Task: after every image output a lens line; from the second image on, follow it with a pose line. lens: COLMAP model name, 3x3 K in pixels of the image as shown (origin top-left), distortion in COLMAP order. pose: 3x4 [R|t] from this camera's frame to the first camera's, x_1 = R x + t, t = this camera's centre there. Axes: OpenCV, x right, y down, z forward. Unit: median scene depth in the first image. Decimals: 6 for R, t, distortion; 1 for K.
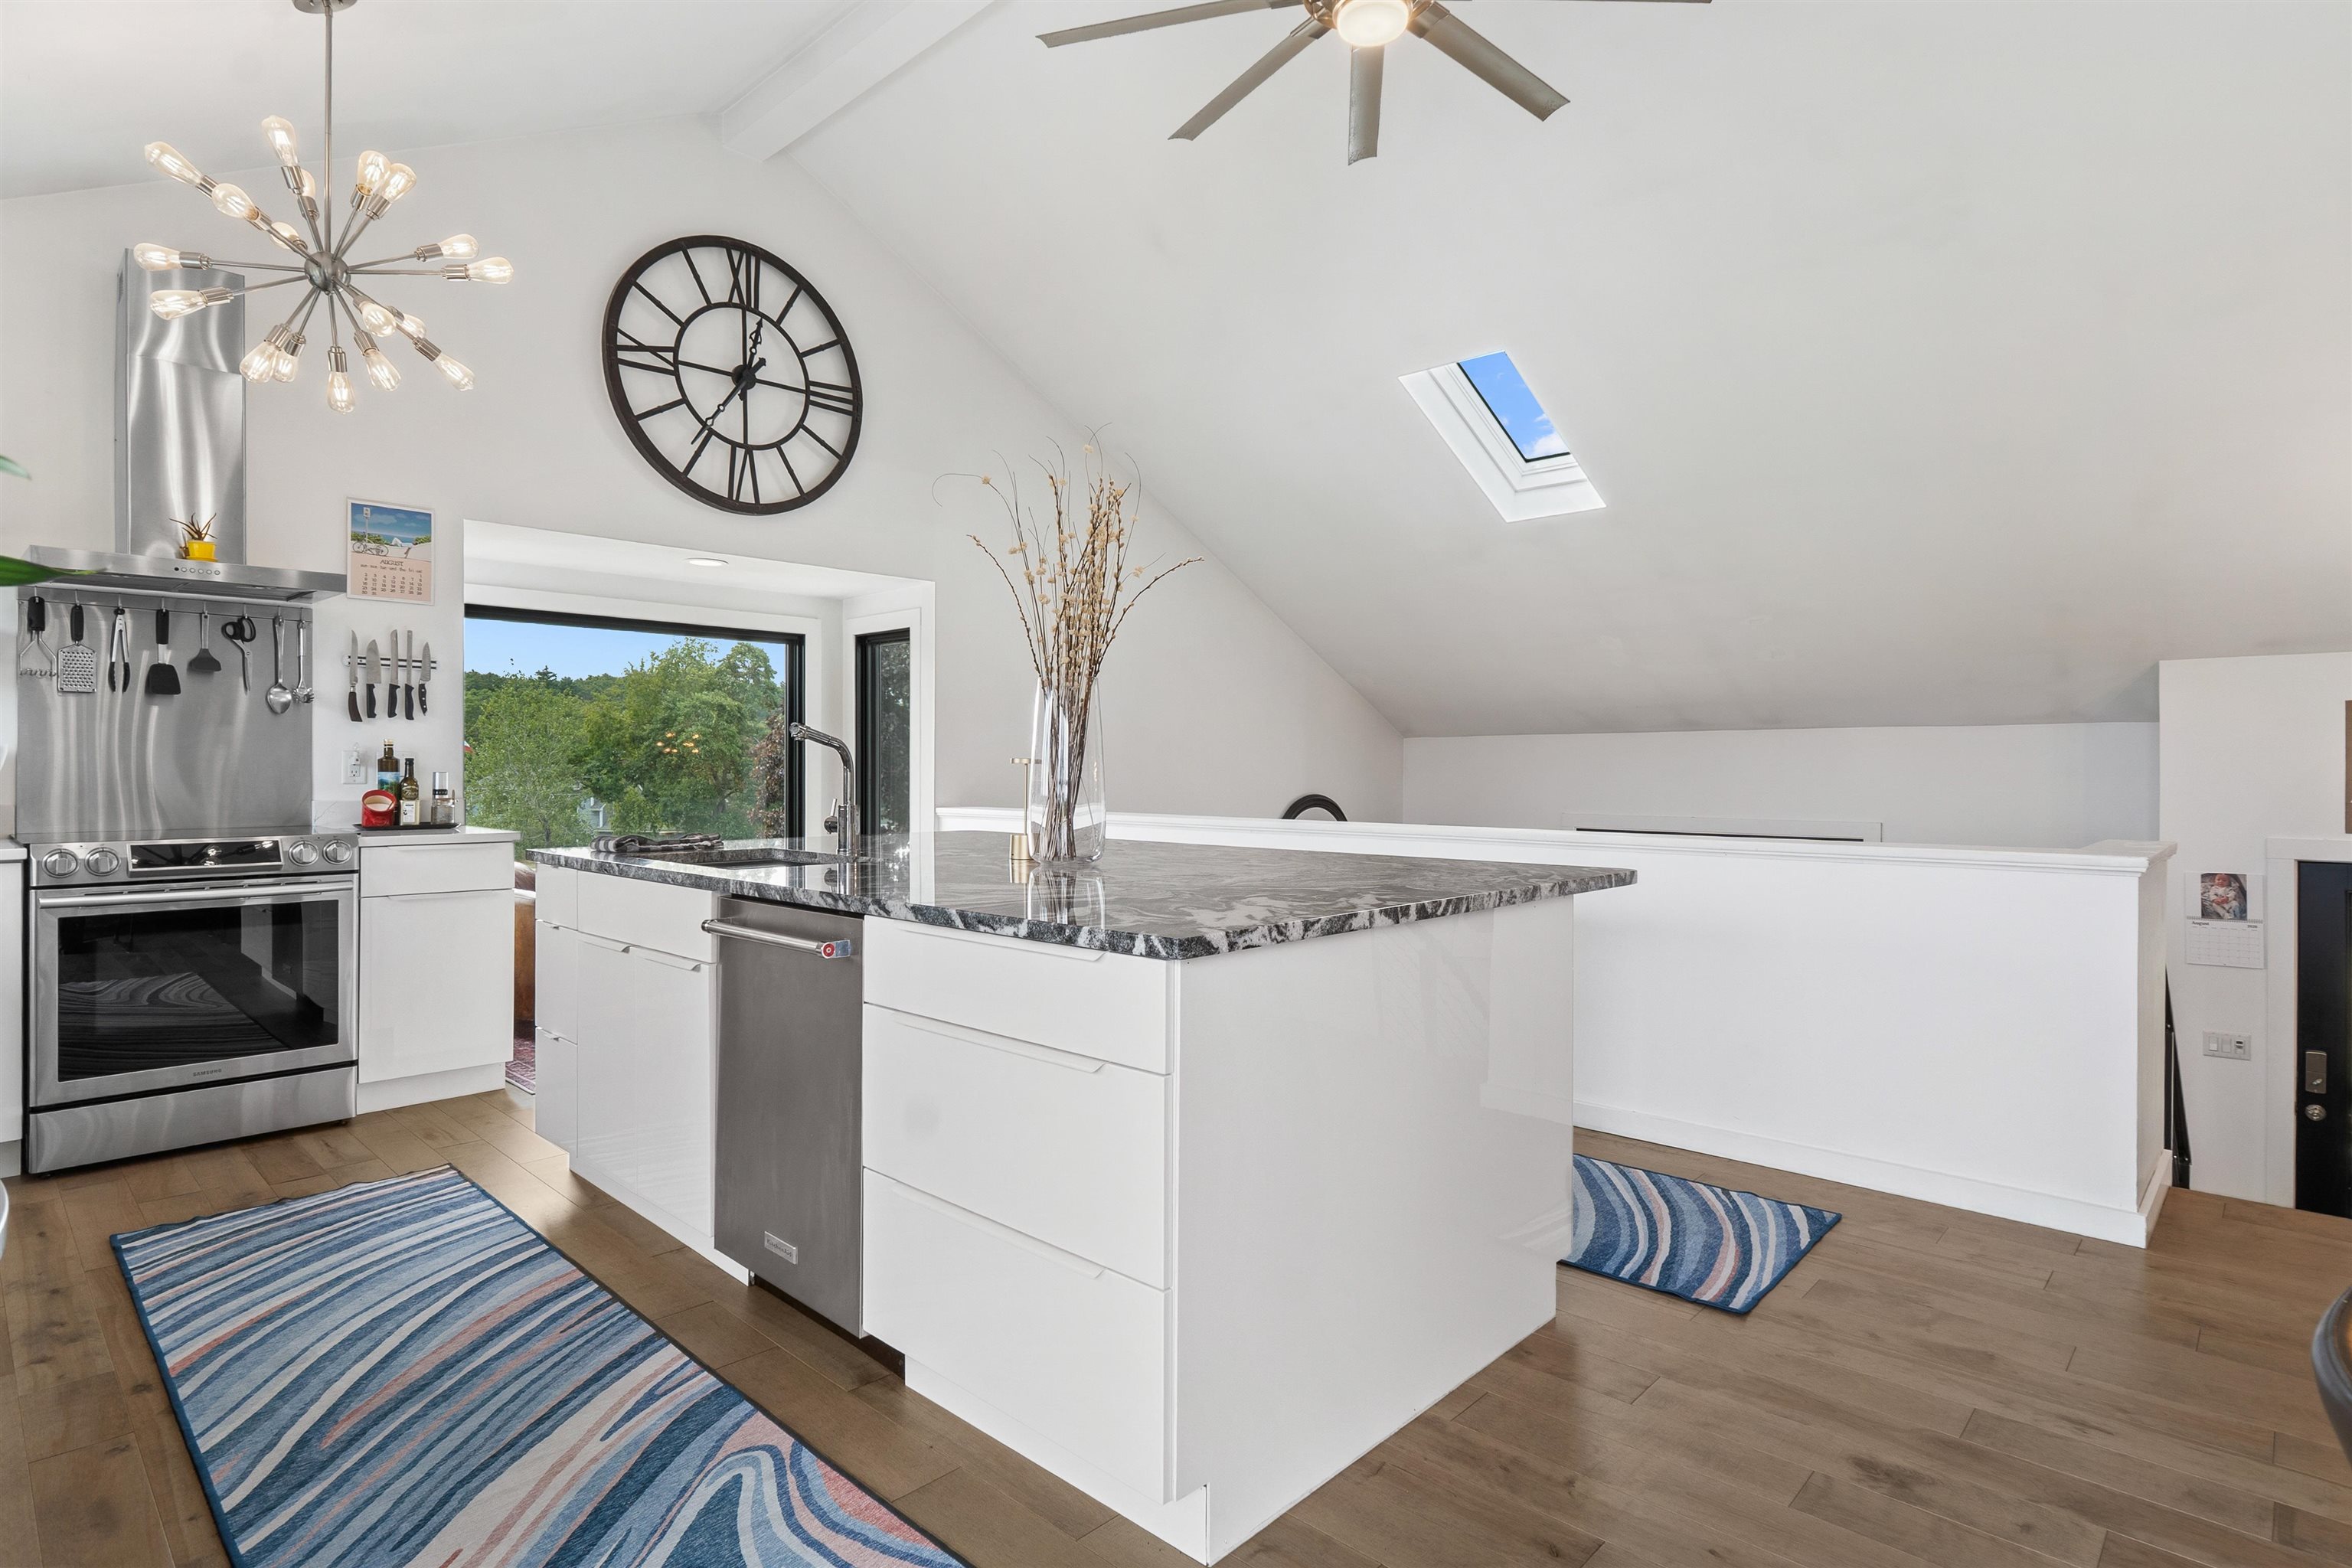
lens RADIAL K [[1190.8, 0, 1175.4], [0, 1190.8, 764.4], [0, 0, 1]] dist [-0.005412, -0.000042]
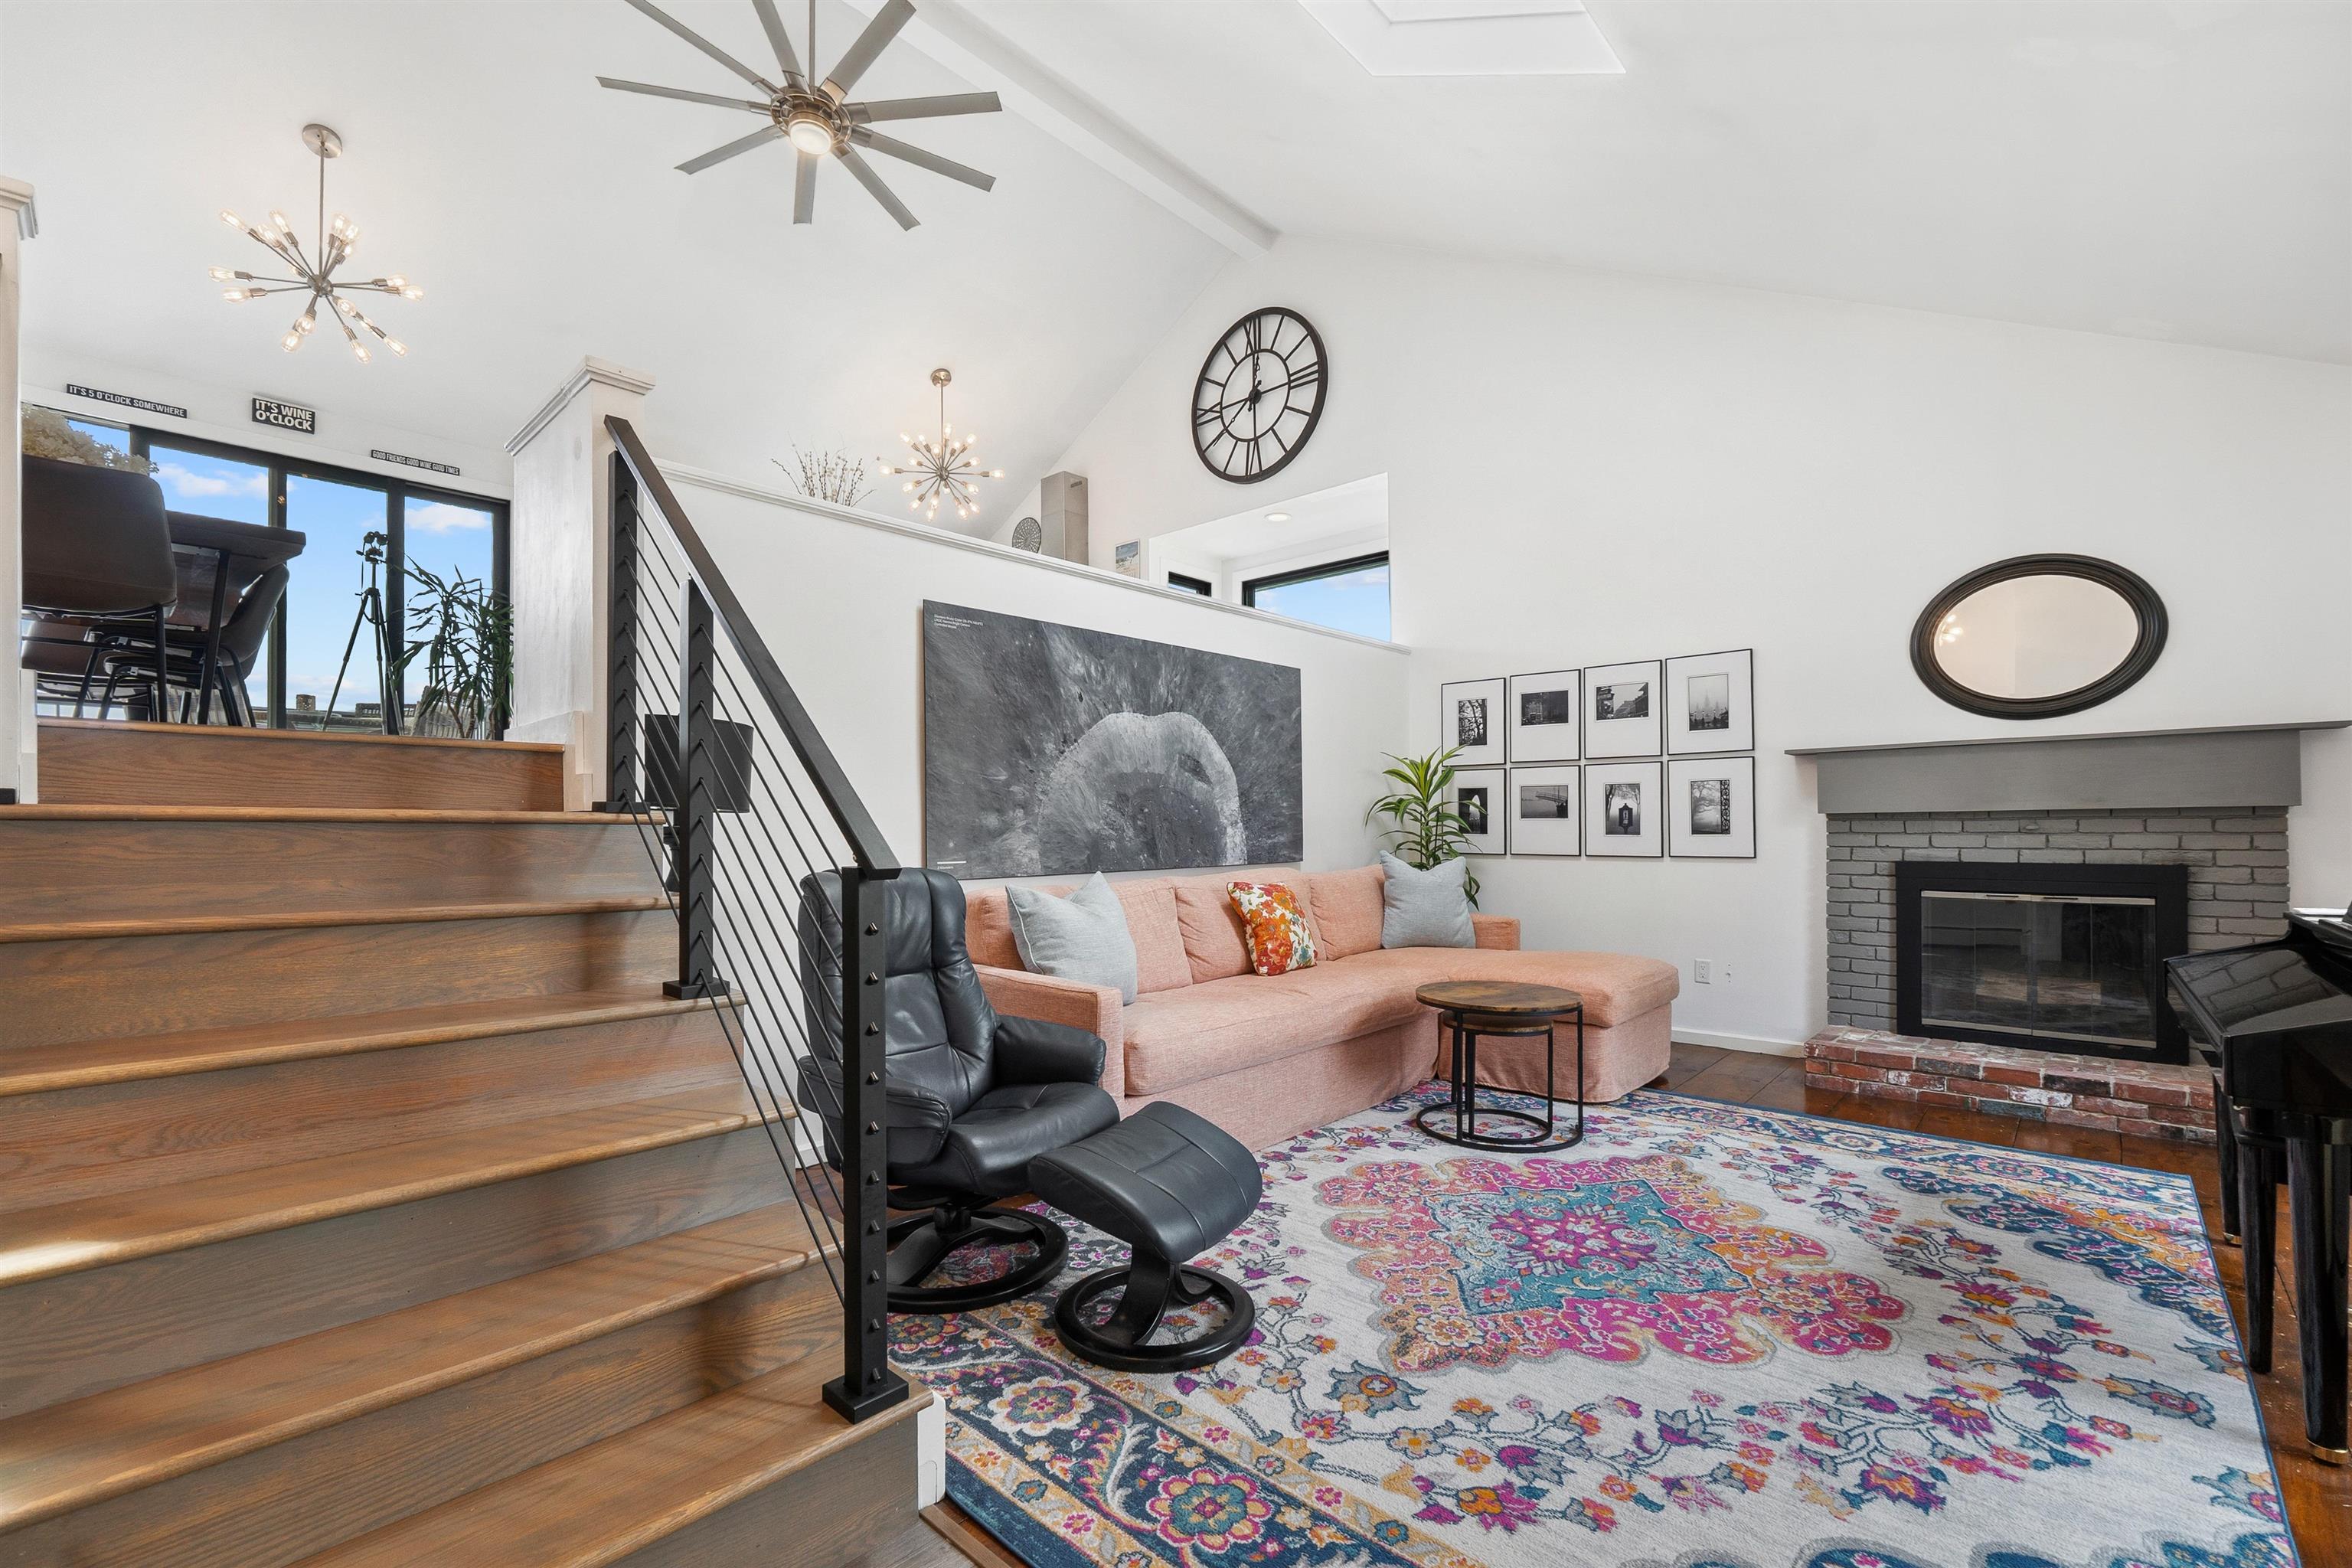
lens RADIAL K [[1001.6, 0, 1181.7], [0, 1001.6, 833.7], [0, 0, 1]] dist [-0.003550, -0.000577]
pose [[0.011644, -0.001097, -0.999932, 0.970116], [-0.000641, 0.999999, -0.001104, 0.262428], [0.999932, 0.000653, 0.011643, 0.869696]]
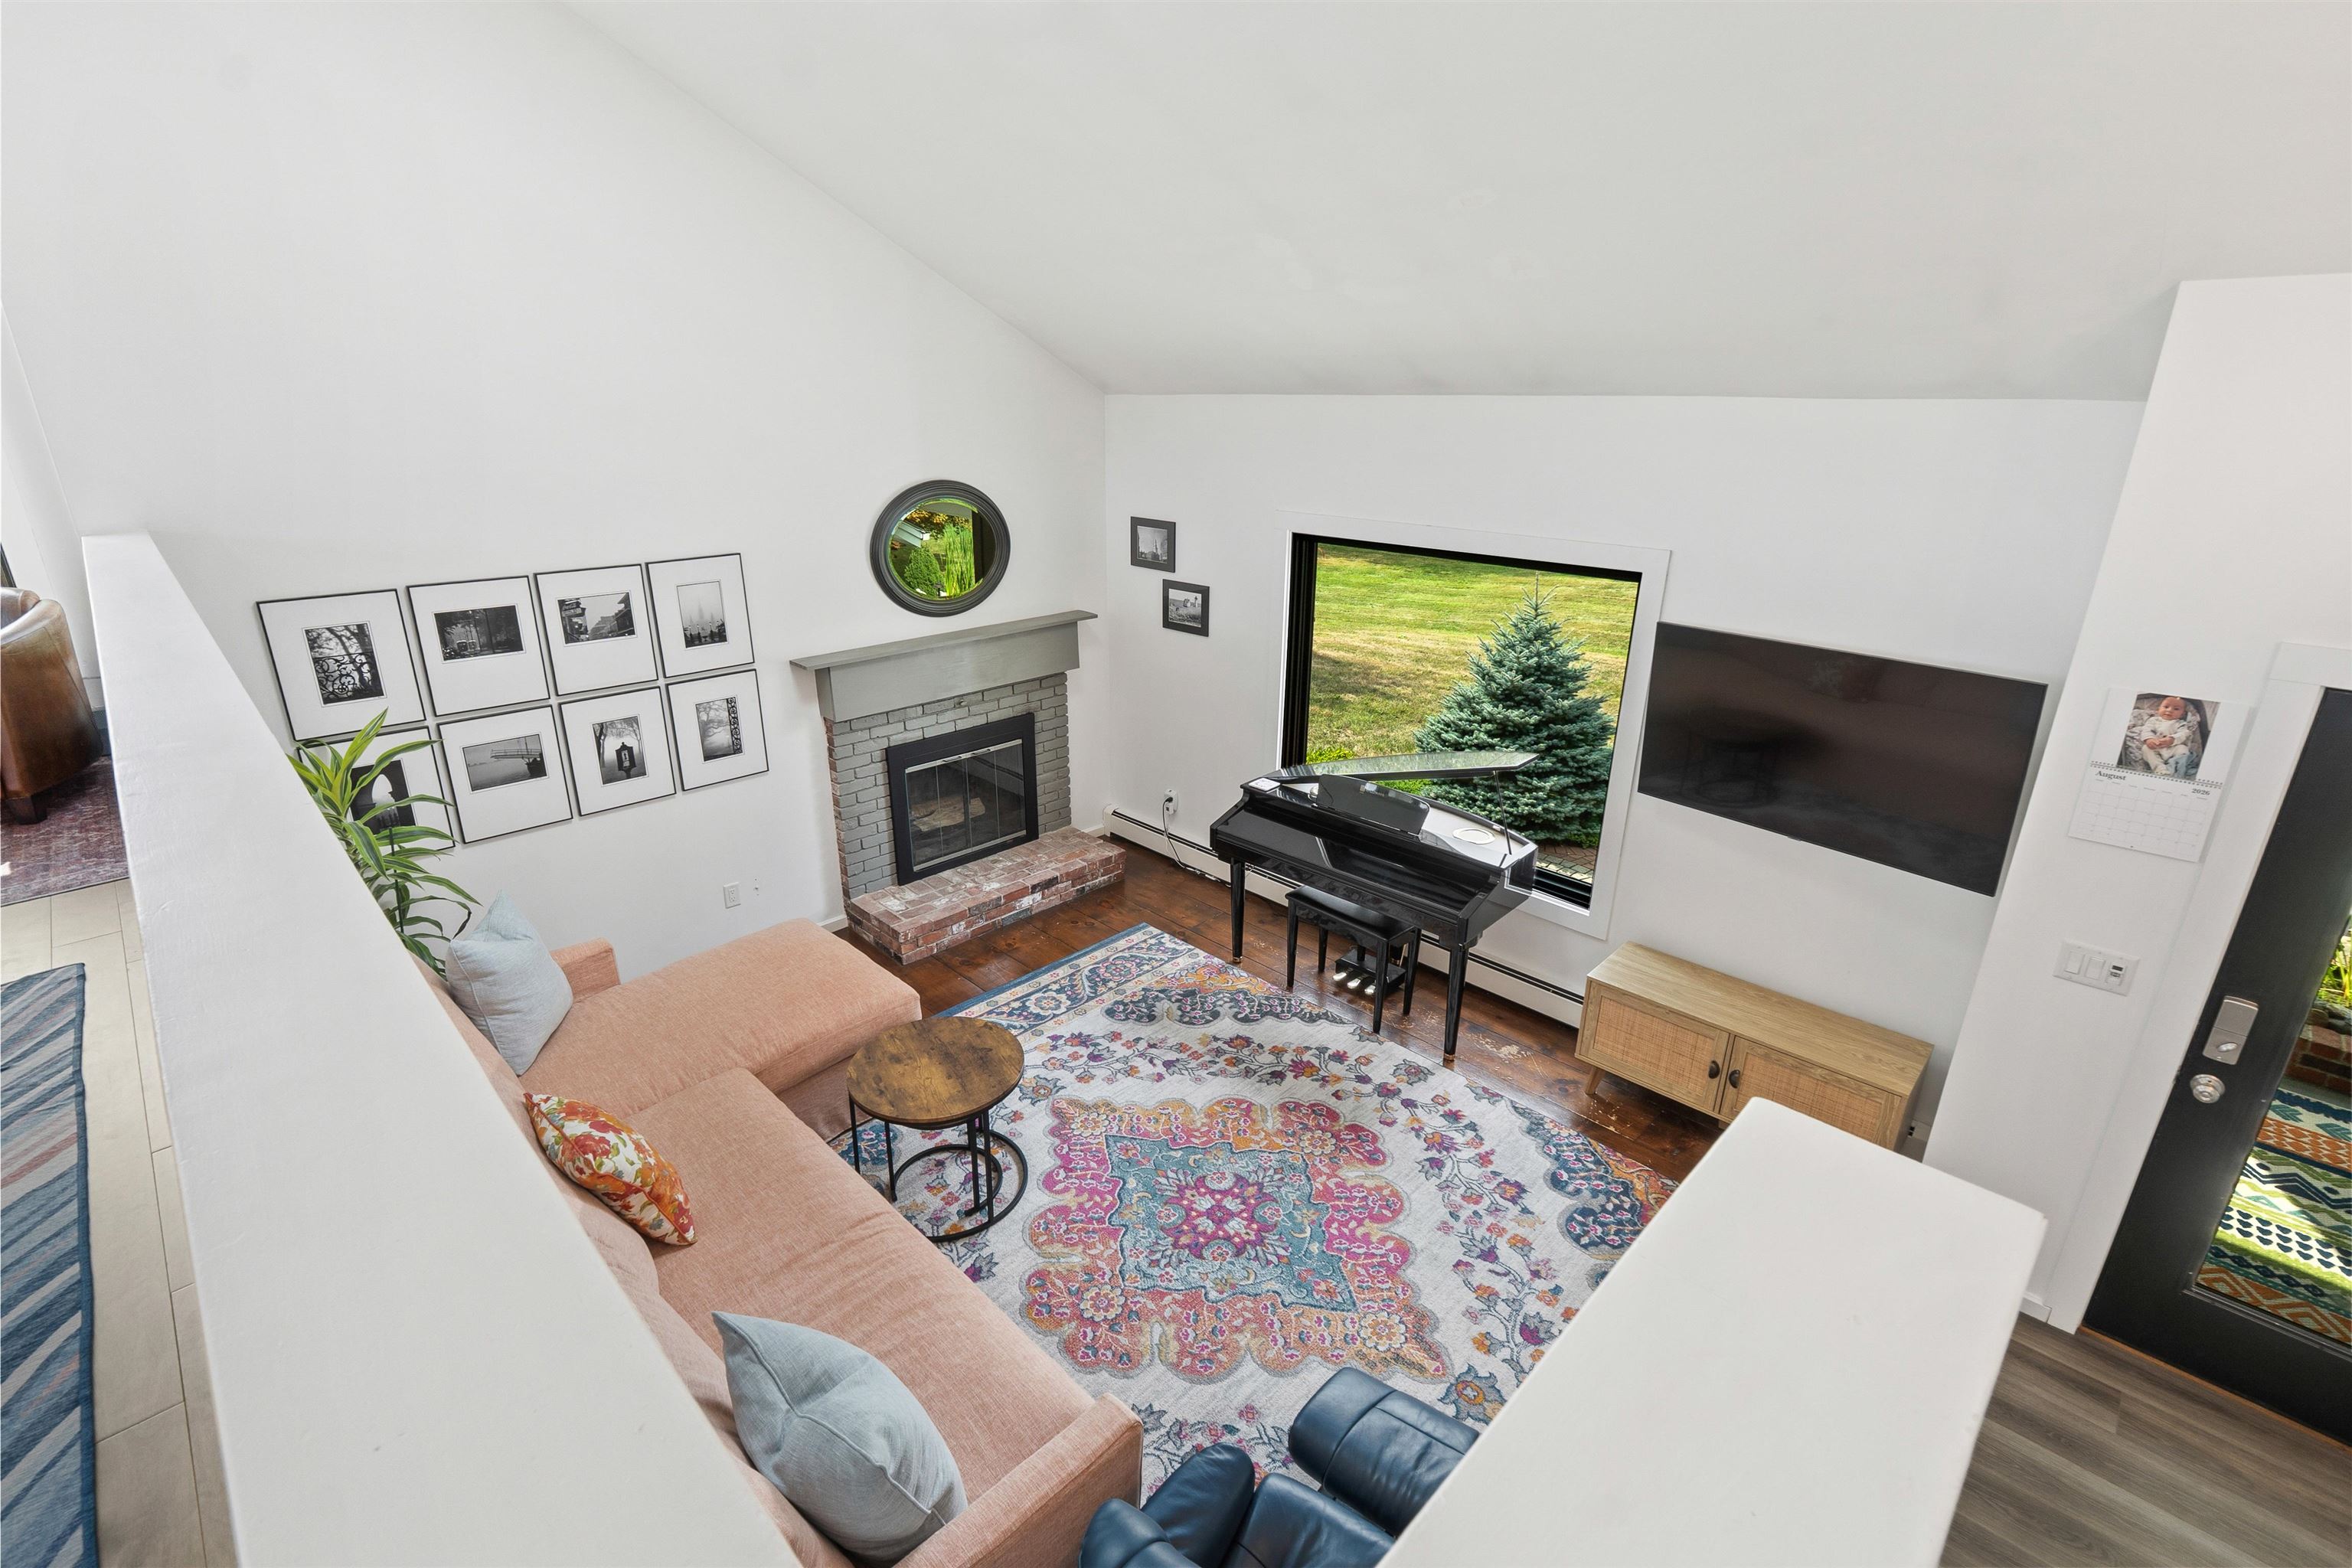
lens RADIAL K [[1074.6, 0, 1168.9], [0, 1074.6, 777.2], [0, 0, 1]] dist [-0.004807, -0.000163]
pose [[0.999828, 0.008962, -0.016249, 0.417248], [-0.002941, 0.941091, 0.338140, -0.041793], [0.018322, -0.338034, 0.940956, 0.504976]]
